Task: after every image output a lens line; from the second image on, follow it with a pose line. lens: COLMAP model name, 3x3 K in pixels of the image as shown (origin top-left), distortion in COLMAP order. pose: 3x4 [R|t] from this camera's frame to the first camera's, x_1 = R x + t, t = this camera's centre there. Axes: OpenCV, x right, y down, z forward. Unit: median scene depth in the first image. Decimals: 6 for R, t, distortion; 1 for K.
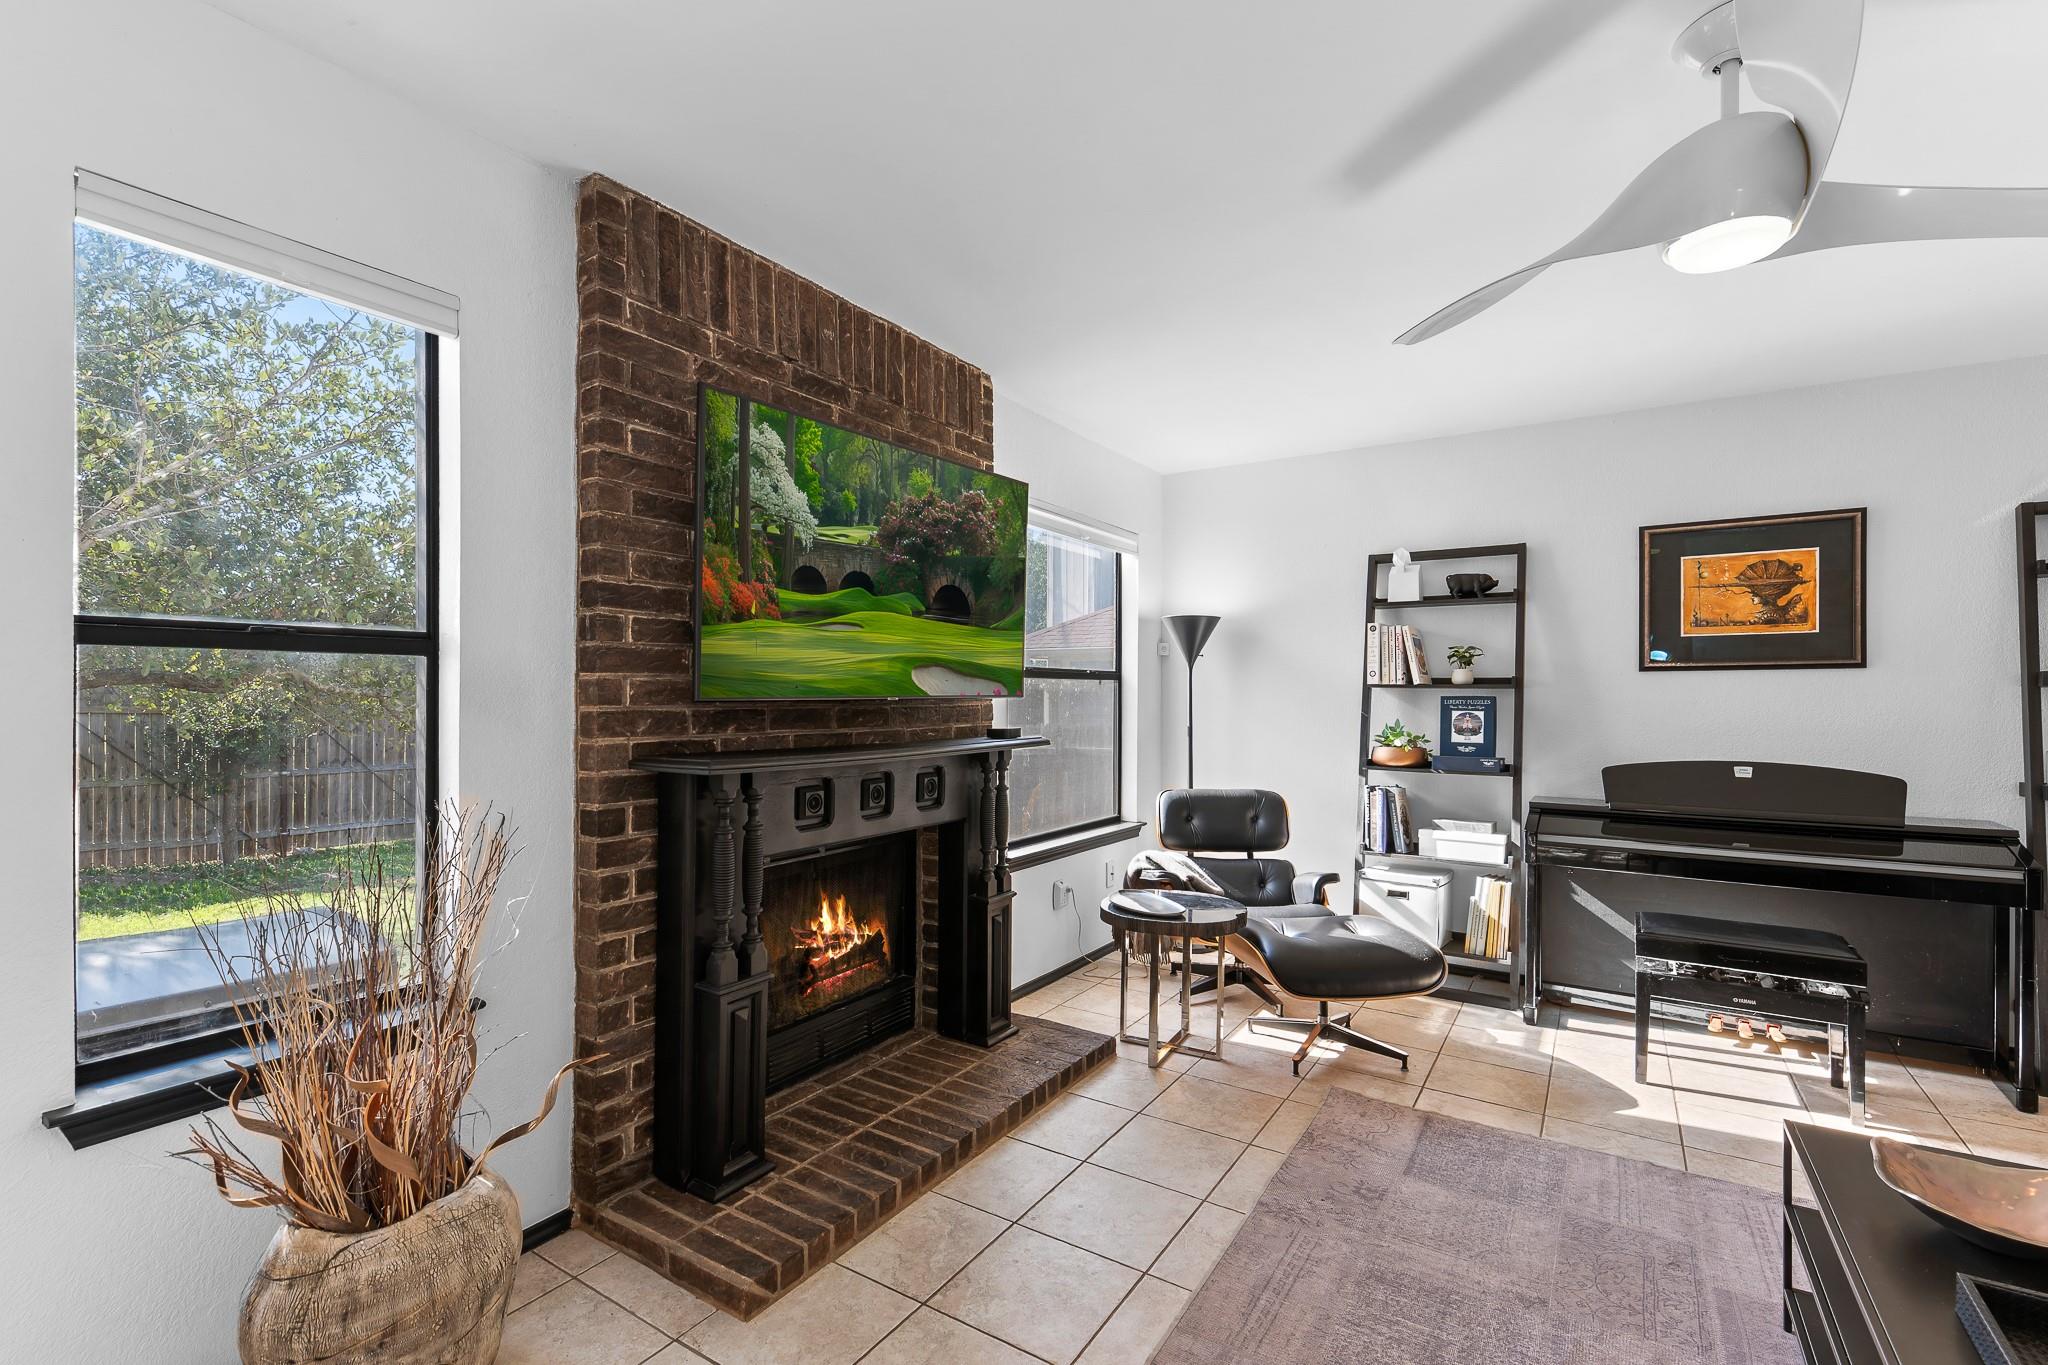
lens RADIAL K [[910.1, 0, 1024.9], [0, 910.1, 699.4], [0, 0, 1]] dist [0.002344, -0.000304]
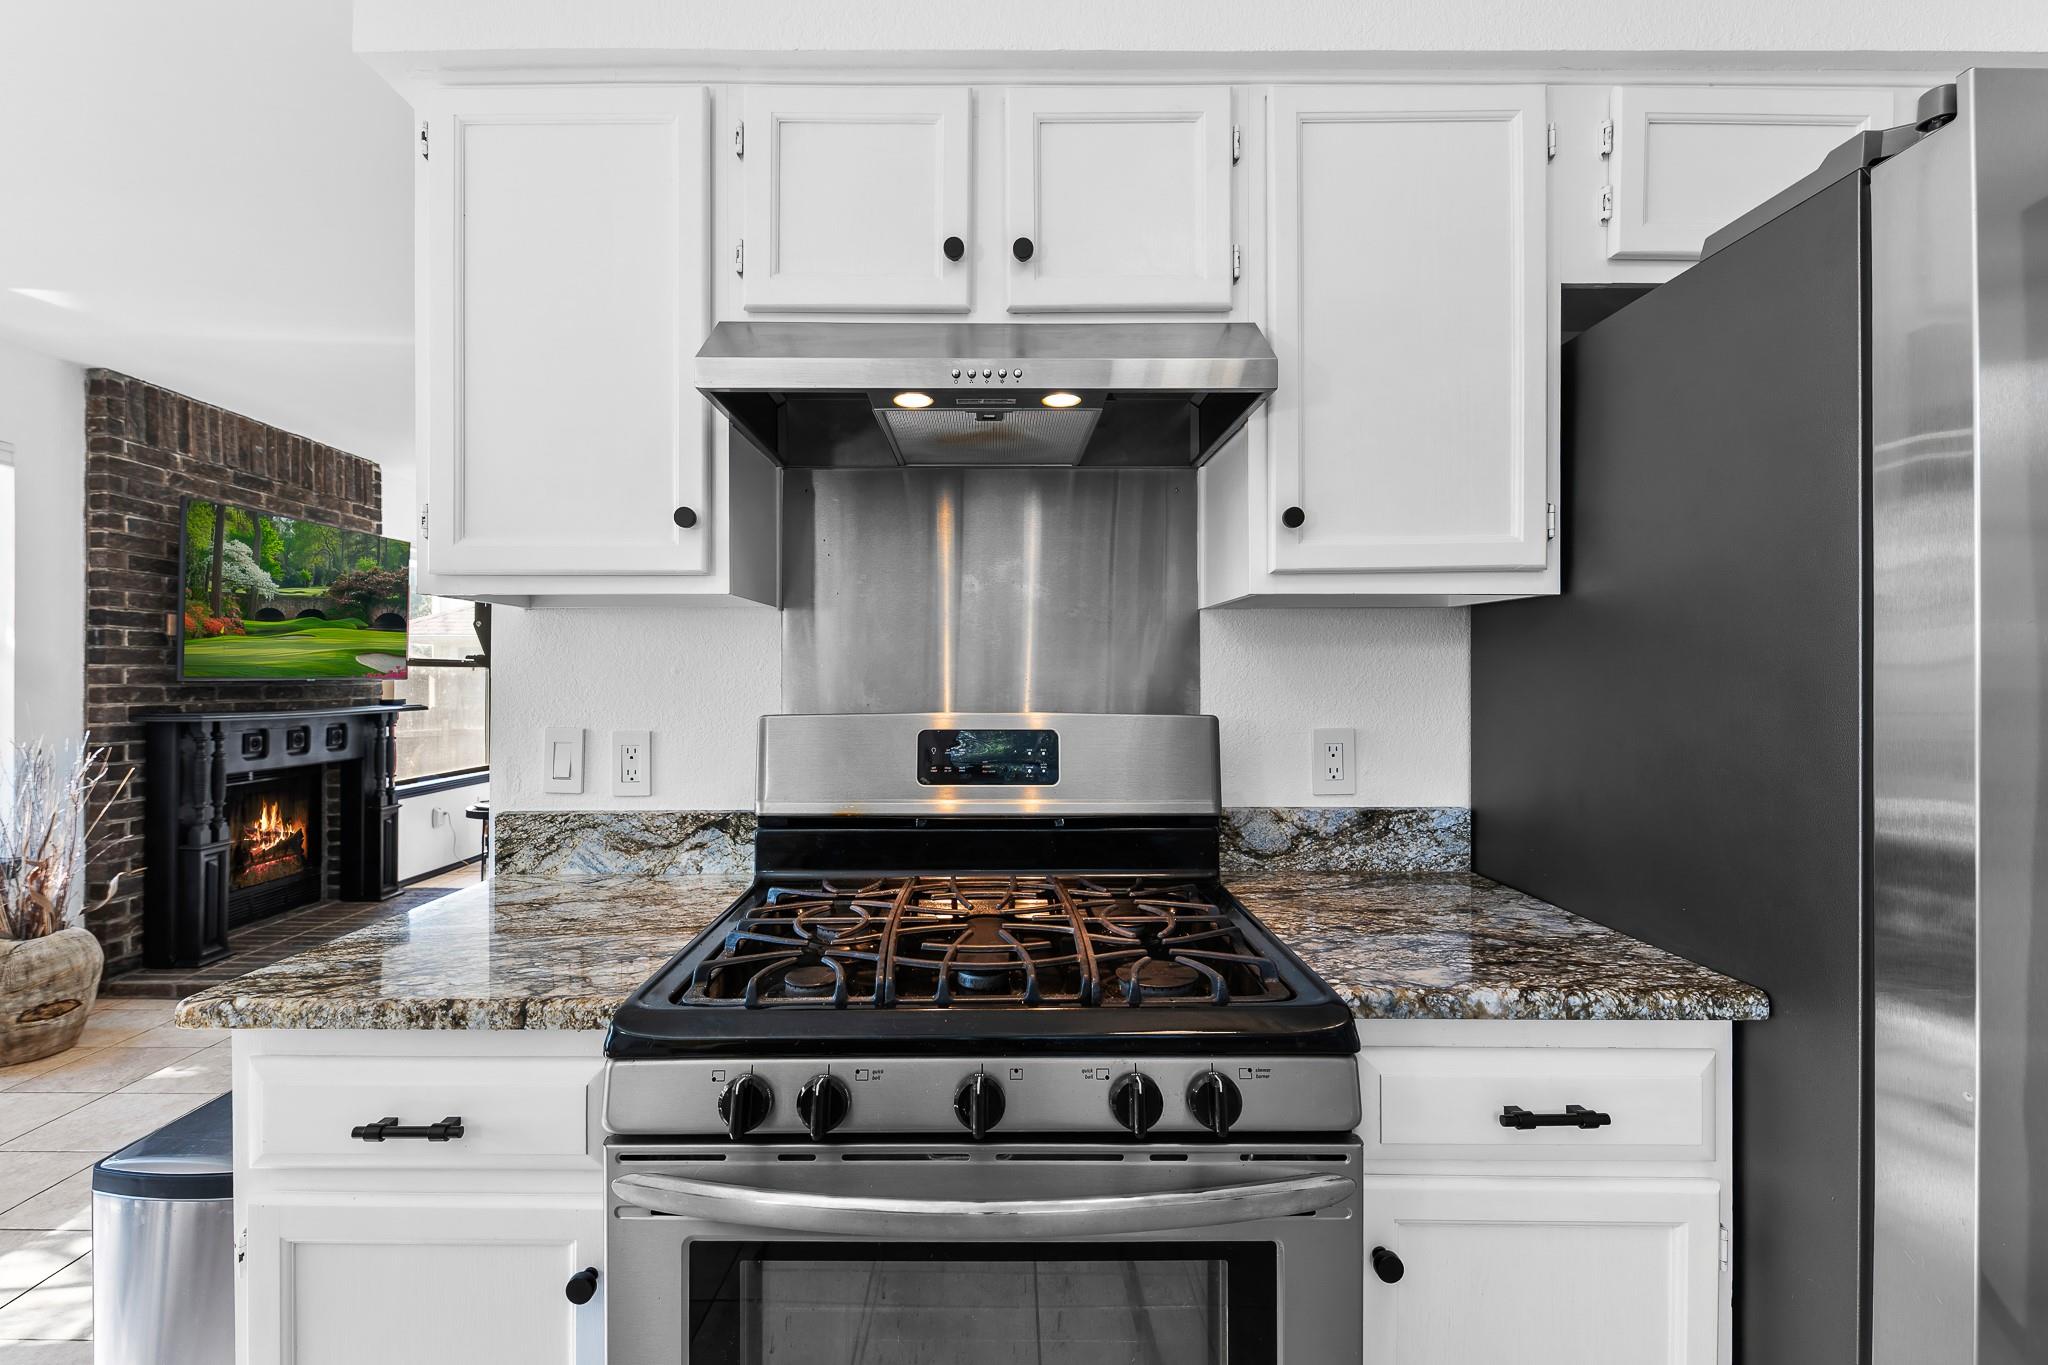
lens RADIAL K [[904.1, 0, 992.0], [0, 904.1, 676.0], [0, 0, 1]] dist [0.005167, -0.001124]
pose [[0.838524, -0.004188, 0.544848, -0.007223], [0.008327, 0.999952, -0.005128, 0.009513], [-0.544801, 0.008837, 0.838519, -0.858866]]
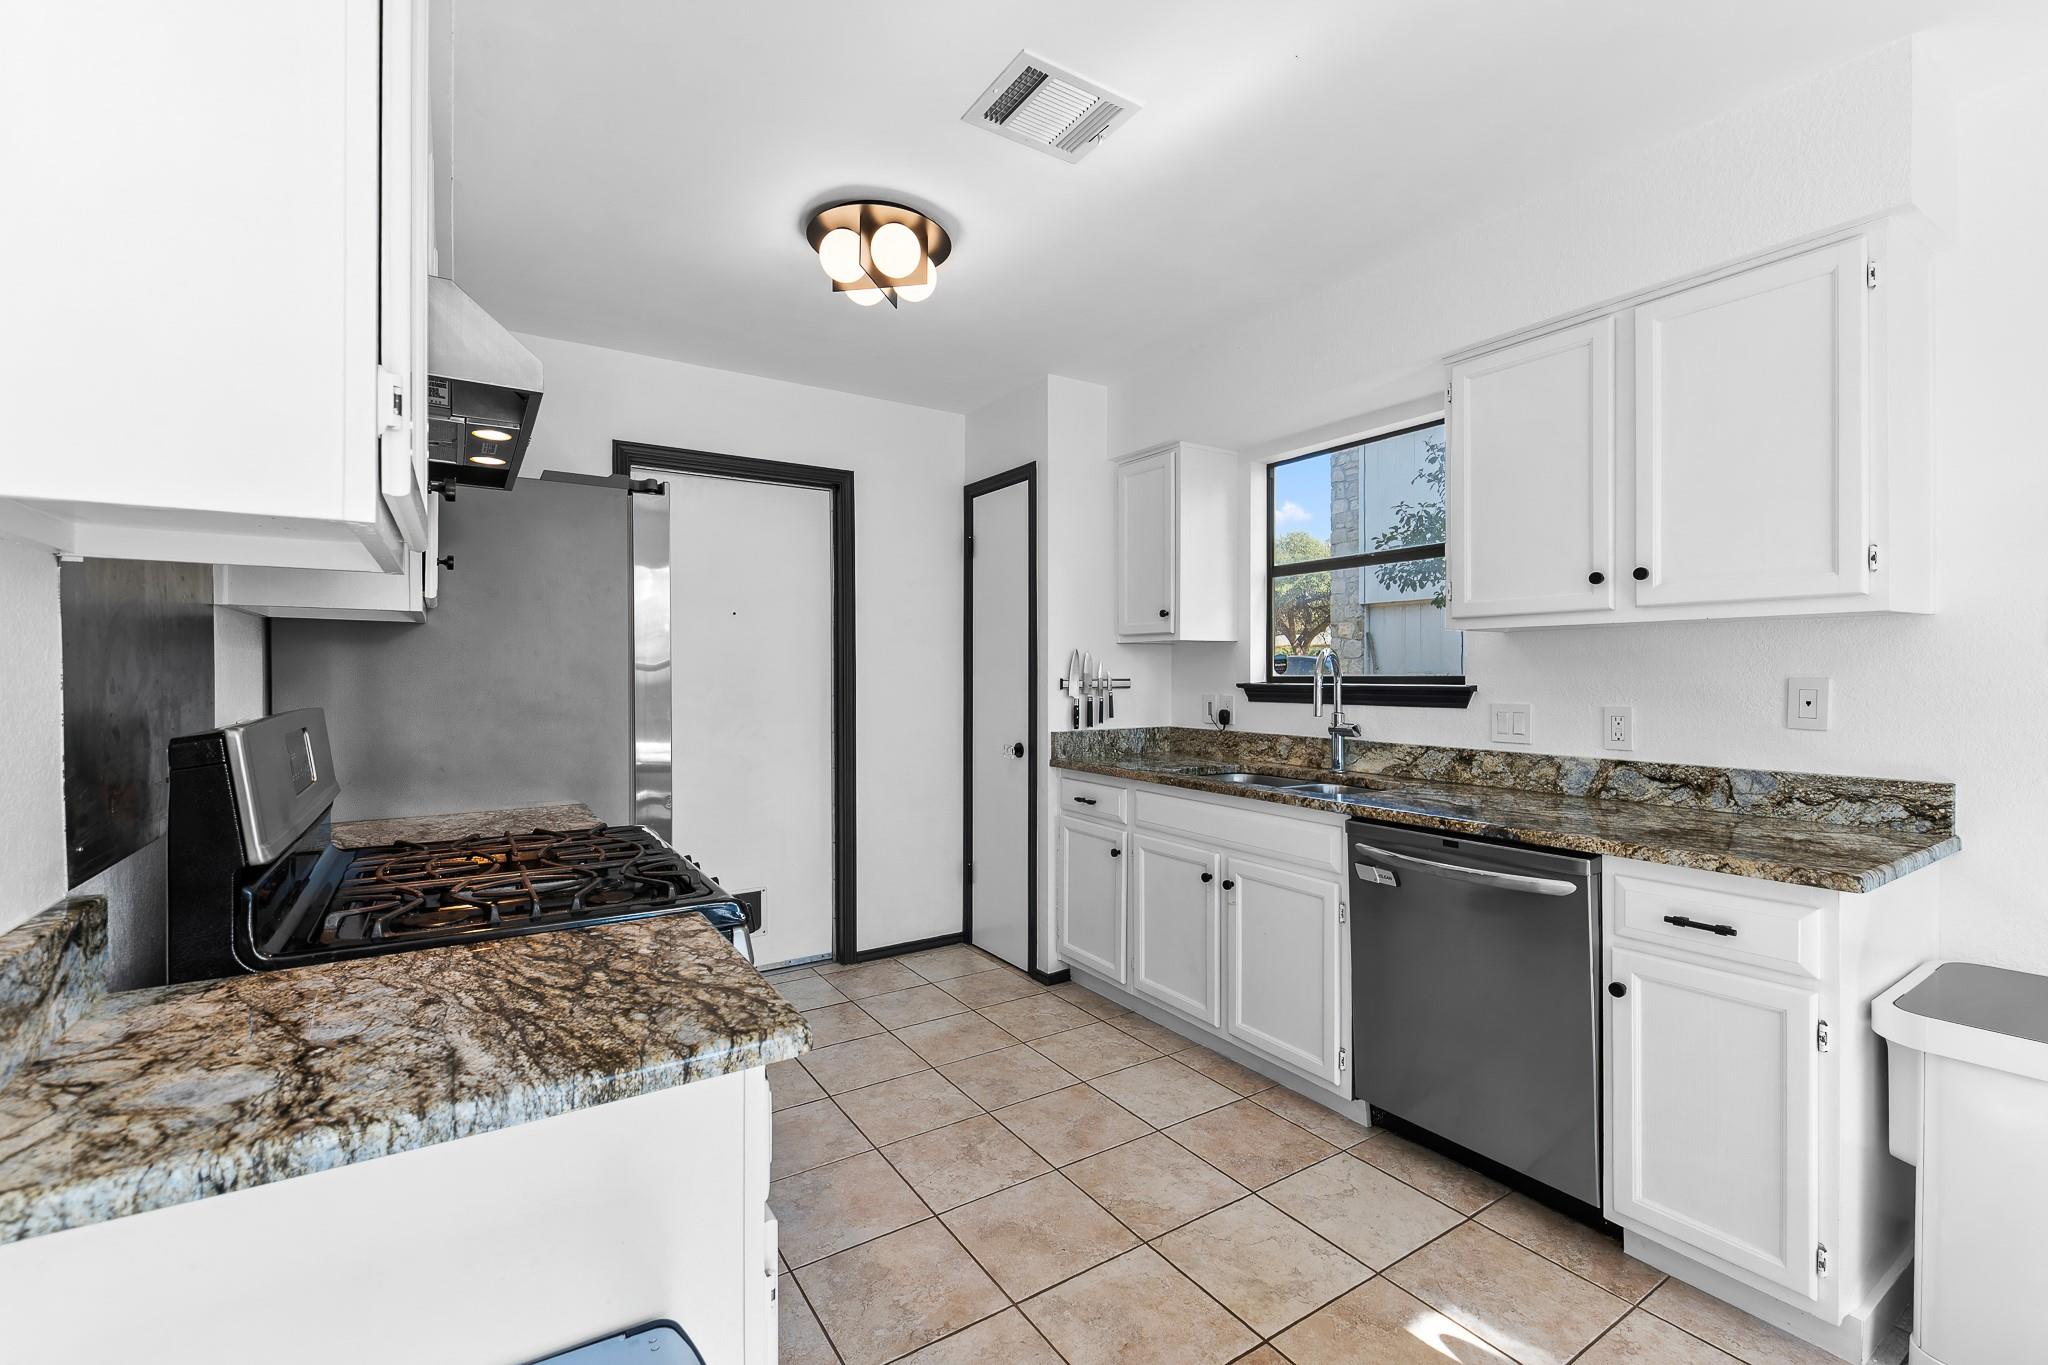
lens RADIAL K [[874.8, 0, 1024.0], [0, 874.8, 682.5], [0, 0, 1]] dist [0.009535, -0.007719]
pose [[-0.914677, -0.007232, 0.404120, -0.244597], [0.000654, 0.999812, 0.019372, 0.003599], [-0.404184, 0.017983, -0.914501, -0.225053]]
